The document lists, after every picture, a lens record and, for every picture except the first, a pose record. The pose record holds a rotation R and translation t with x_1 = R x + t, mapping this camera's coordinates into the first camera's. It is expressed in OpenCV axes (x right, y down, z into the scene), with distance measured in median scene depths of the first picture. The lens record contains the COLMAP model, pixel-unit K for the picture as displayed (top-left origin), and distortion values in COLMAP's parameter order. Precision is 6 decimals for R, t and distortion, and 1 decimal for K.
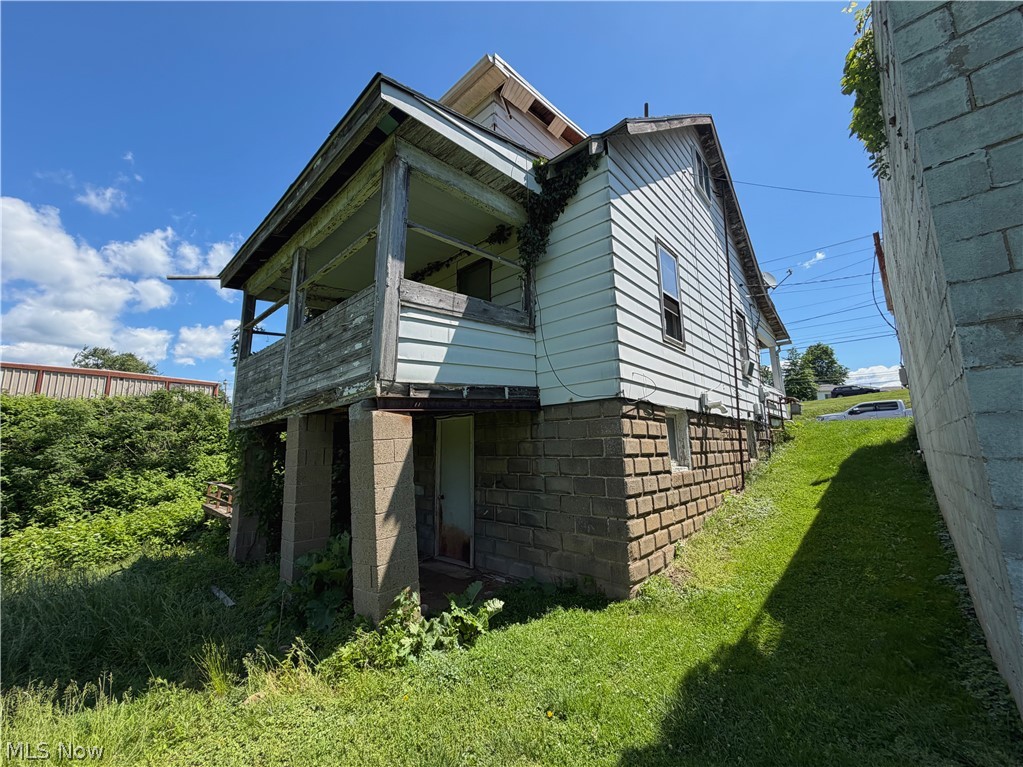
lens RADIAL K [[410.9, 0, 509.0], [0, 410.9, 381.3], [0, 0, 1]] dist [-0.000364, -0.000089]
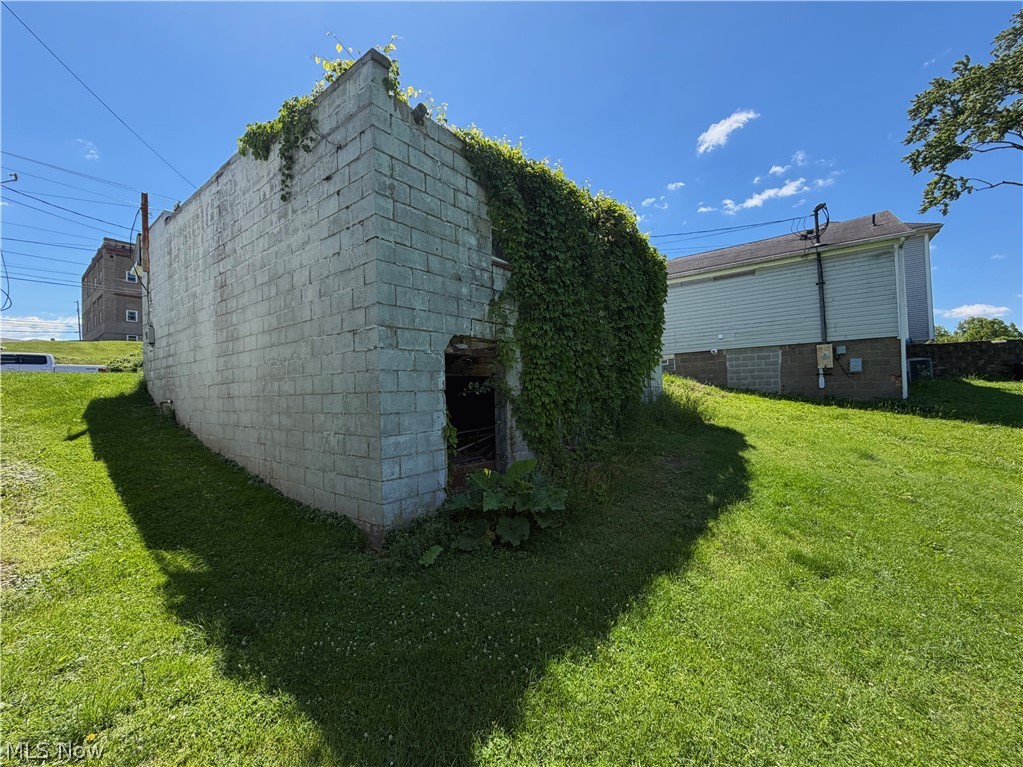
lens RADIAL K [[410.9, 0, 509.0], [0, 410.9, 381.3], [0, 0, 1]] dist [-0.000364, -0.000089]
pose [[-0.086613, 0.033959, 0.995663, -0.569195], [-0.134130, 0.989922, -0.045431, 0.085228], [-0.987171, -0.137483, -0.081186, 0.320901]]
